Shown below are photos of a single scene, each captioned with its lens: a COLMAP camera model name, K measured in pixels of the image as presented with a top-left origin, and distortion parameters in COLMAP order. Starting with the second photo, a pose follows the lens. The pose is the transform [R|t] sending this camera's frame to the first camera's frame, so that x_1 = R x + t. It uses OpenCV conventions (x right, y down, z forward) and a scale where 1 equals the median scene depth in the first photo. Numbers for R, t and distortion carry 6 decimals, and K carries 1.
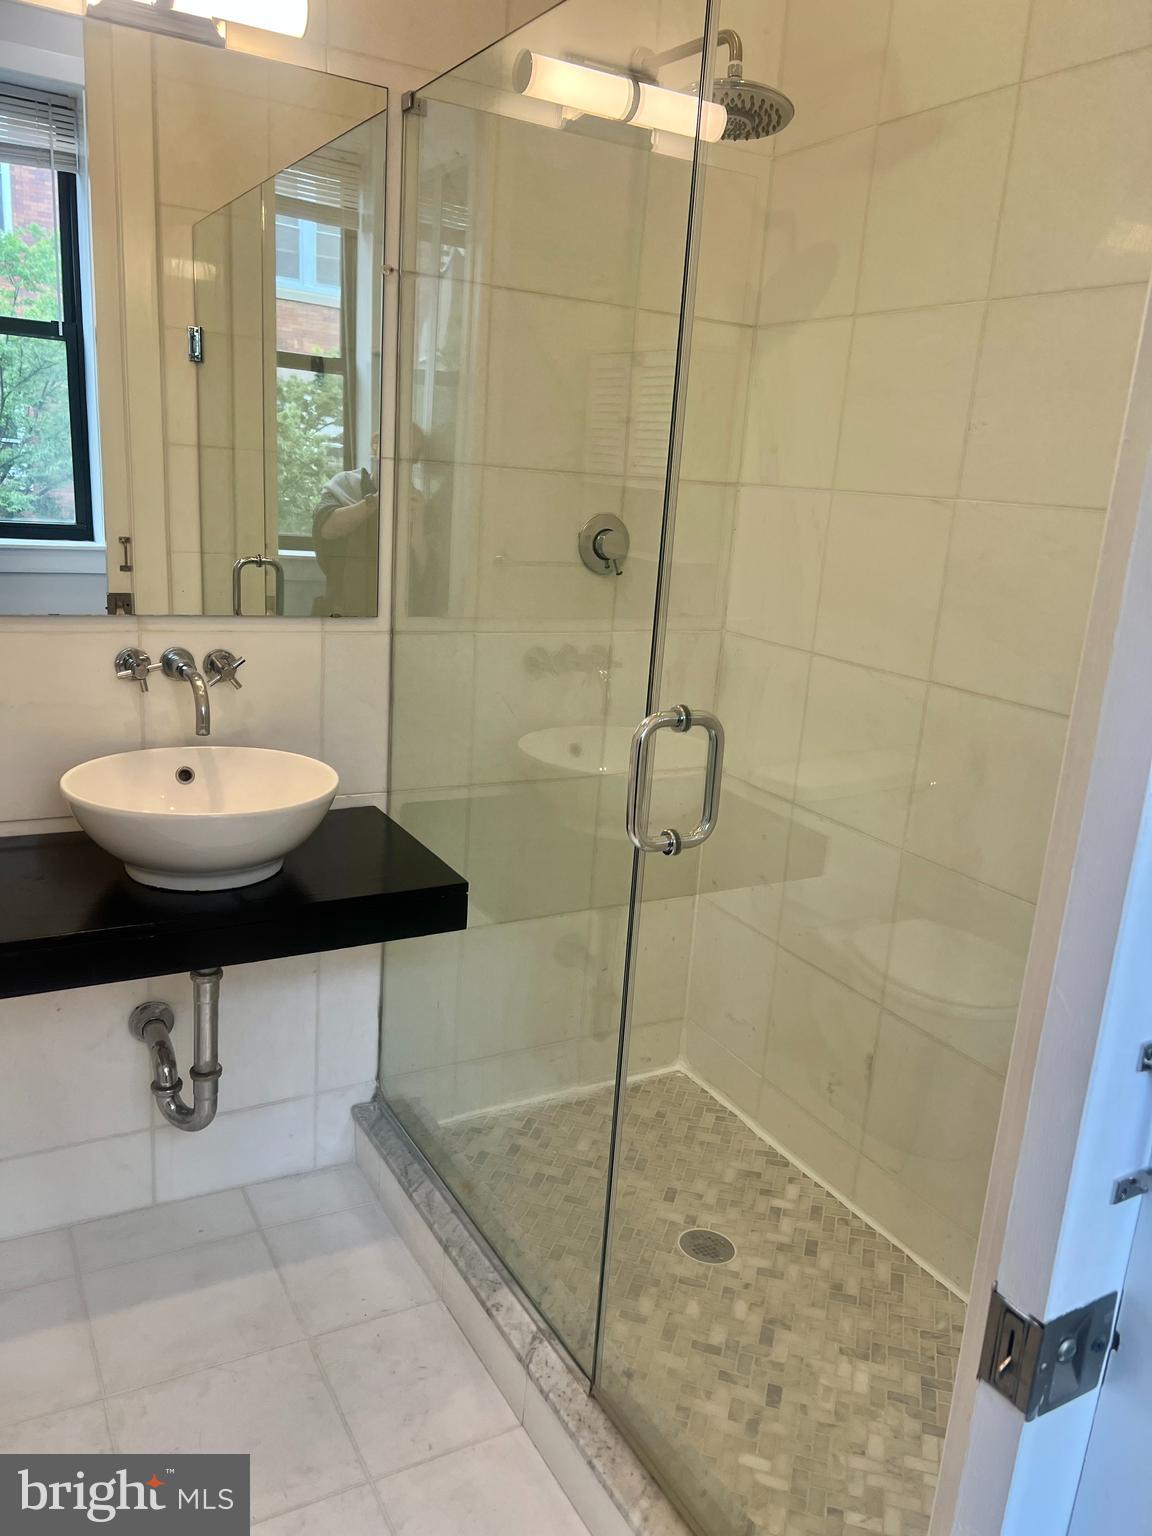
lens RADIAL K [[1152.9, 0, 589.2], [0, 1152.9, 779.2], [0, 0, 1]] dist [0.054276, -0.060681]
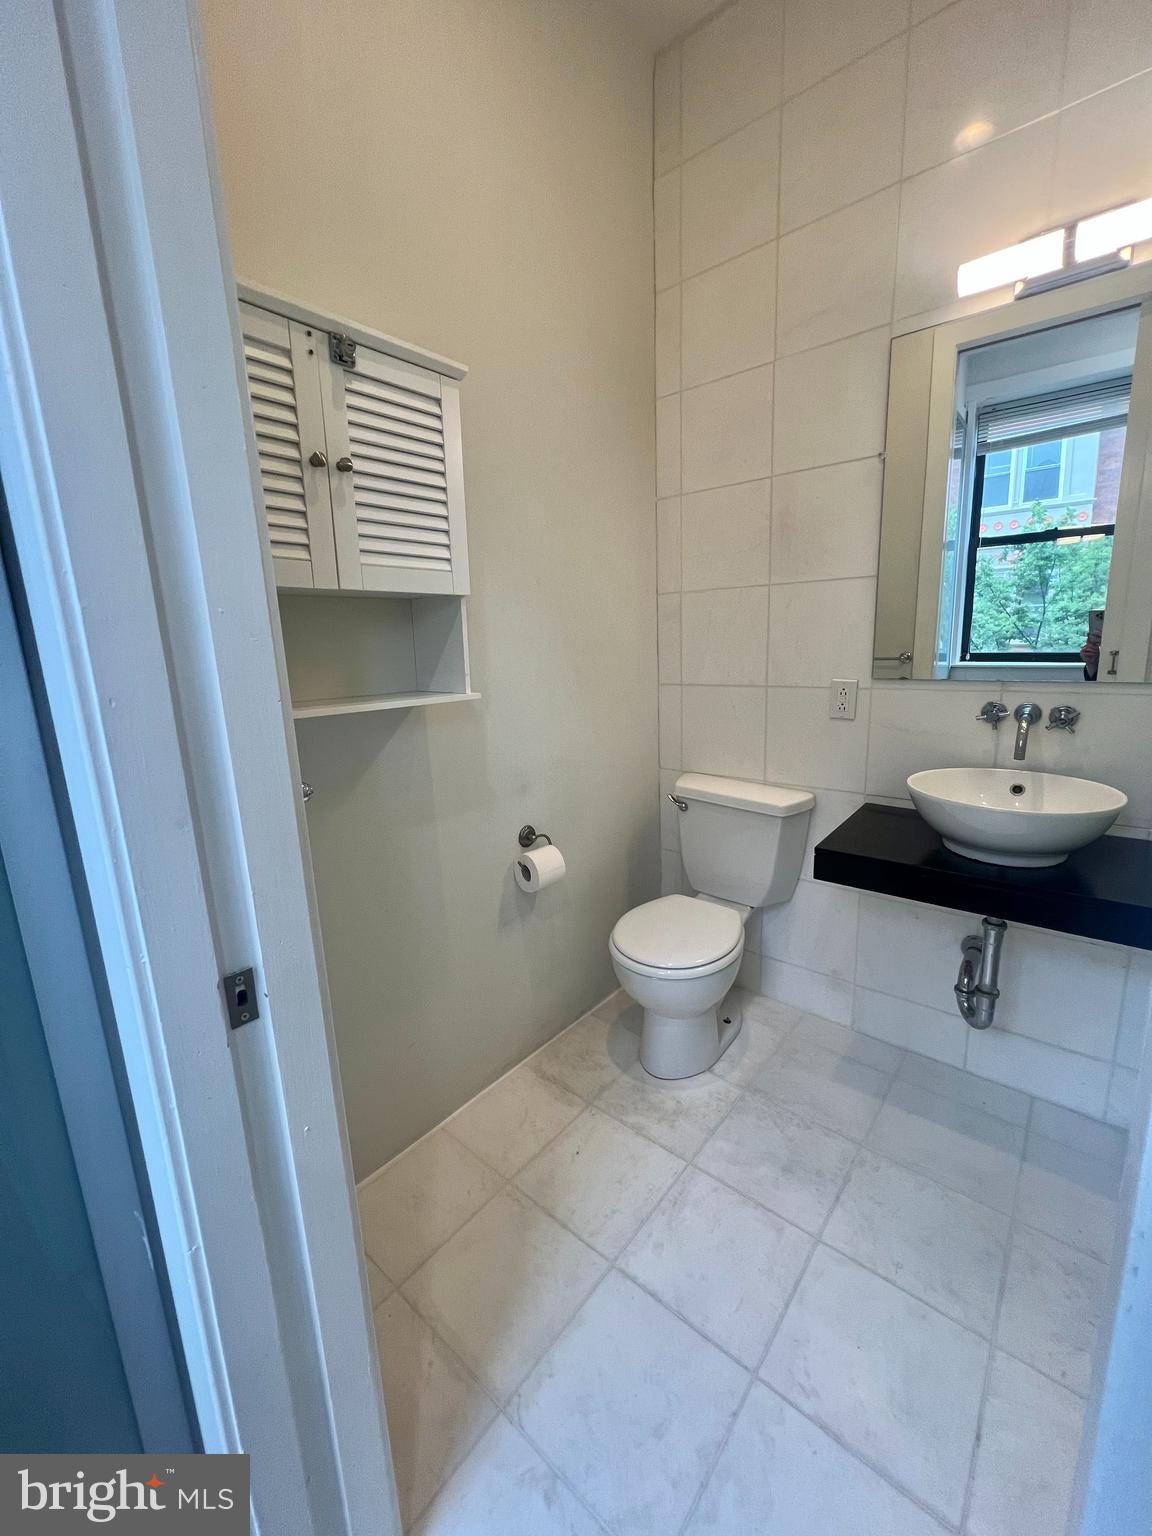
lens RADIAL K [[613.0, 0, 579.8], [0, 613.0, 760.9], [0, 0, 1]] dist [-0.005246, 0.001597]
pose [[0.349188, 0.103206, -0.931352, 0.169733], [-0.177005, 0.983288, 0.042597, 0.025484], [0.920183, 0.149980, 0.361620, 0.206755]]
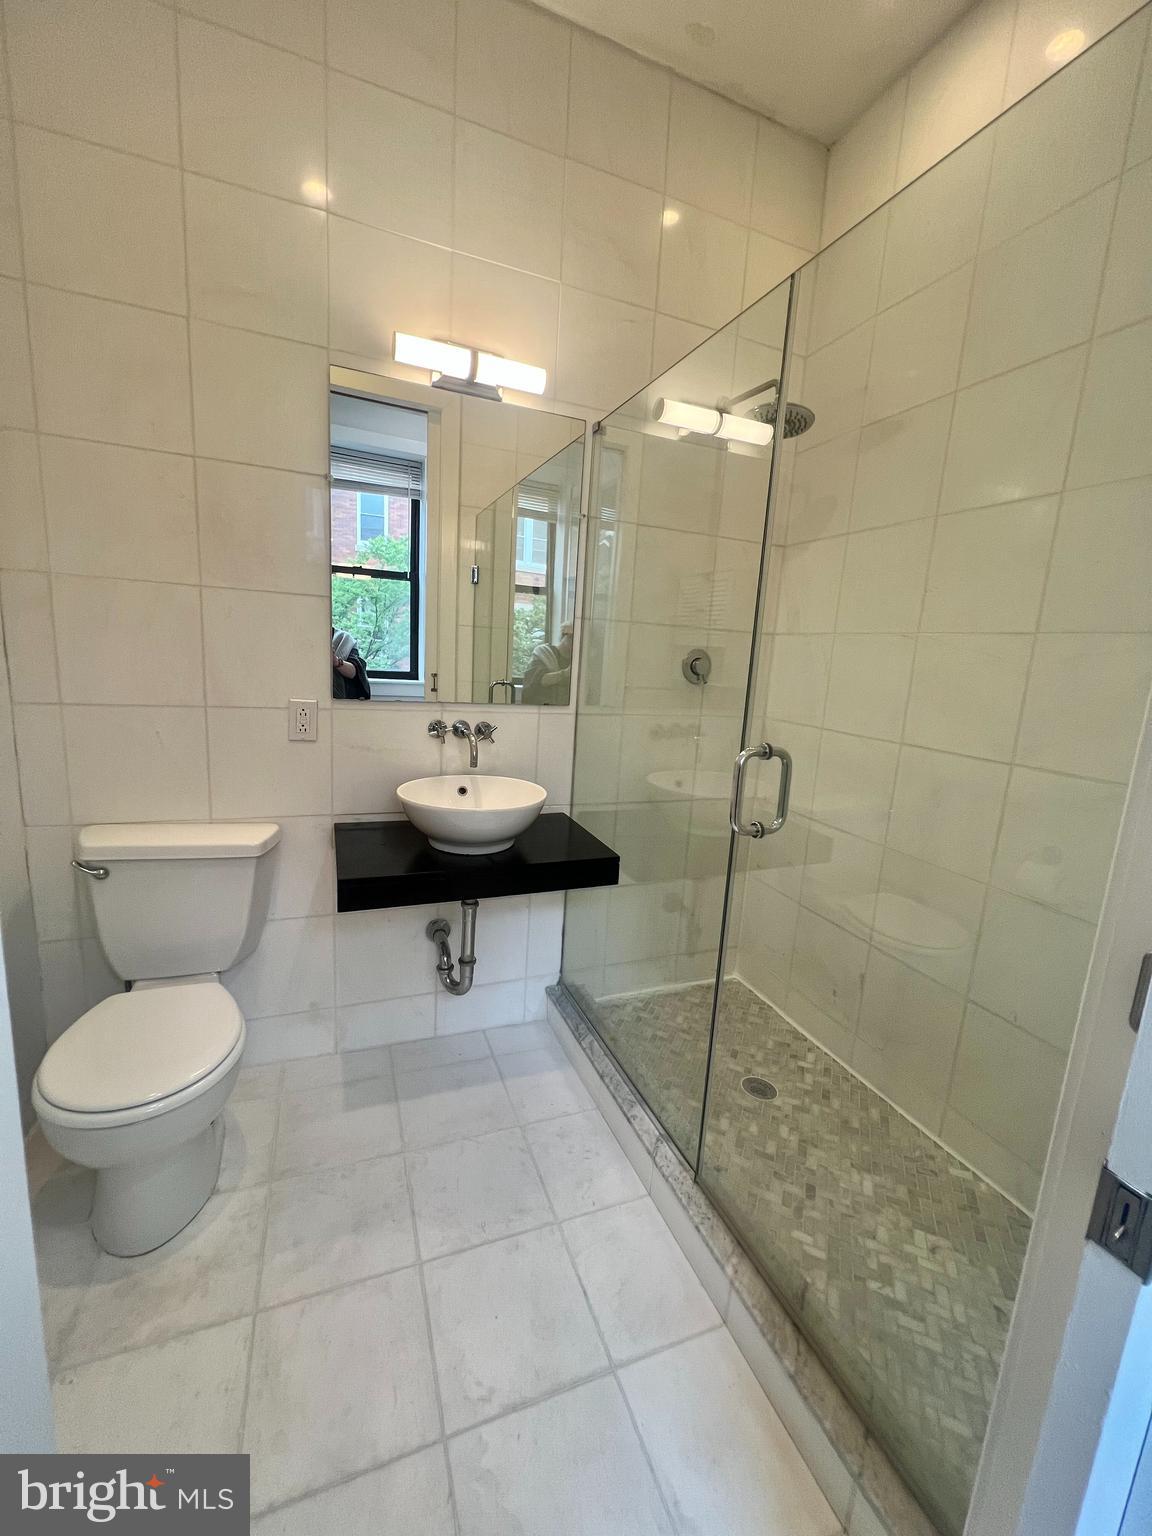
lens RADIAL K [[613.0, 0, 582.7], [0, 613.0, 760.7], [0, 0, 1]] dist [-0.005246, 0.001597]
pose [[0.991220, 0.013783, -0.131500, -0.040141], [-0.025396, 0.995880, -0.087053, 0.027276], [0.129758, 0.089628, 0.987487, 0.084888]]
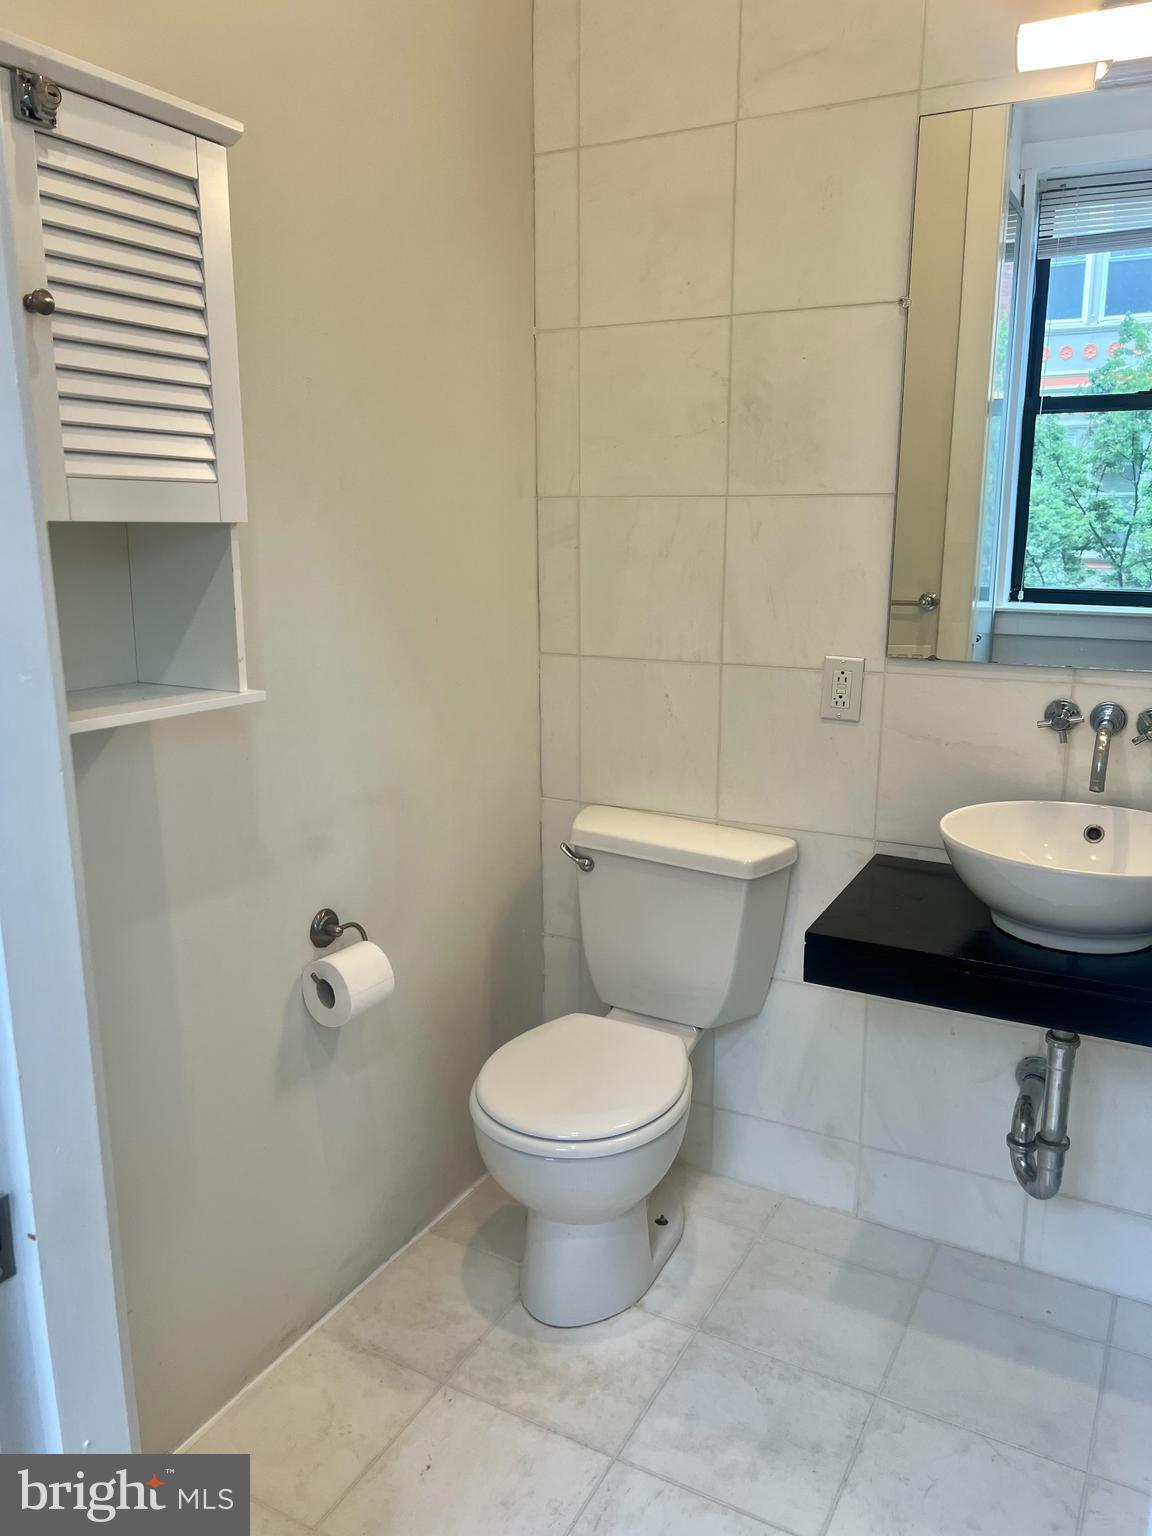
lens RADIAL K [[1152.9, 0, 583.4], [0, 1152.9, 777.2], [0, 0, 1]] dist [0.054276, -0.060681]
pose [[0.534532, 0.118376, -0.836817, 0.223972], [-0.175740, 0.984068, 0.026949, -0.000846], [0.826674, 0.132657, 0.546819, 0.113813]]
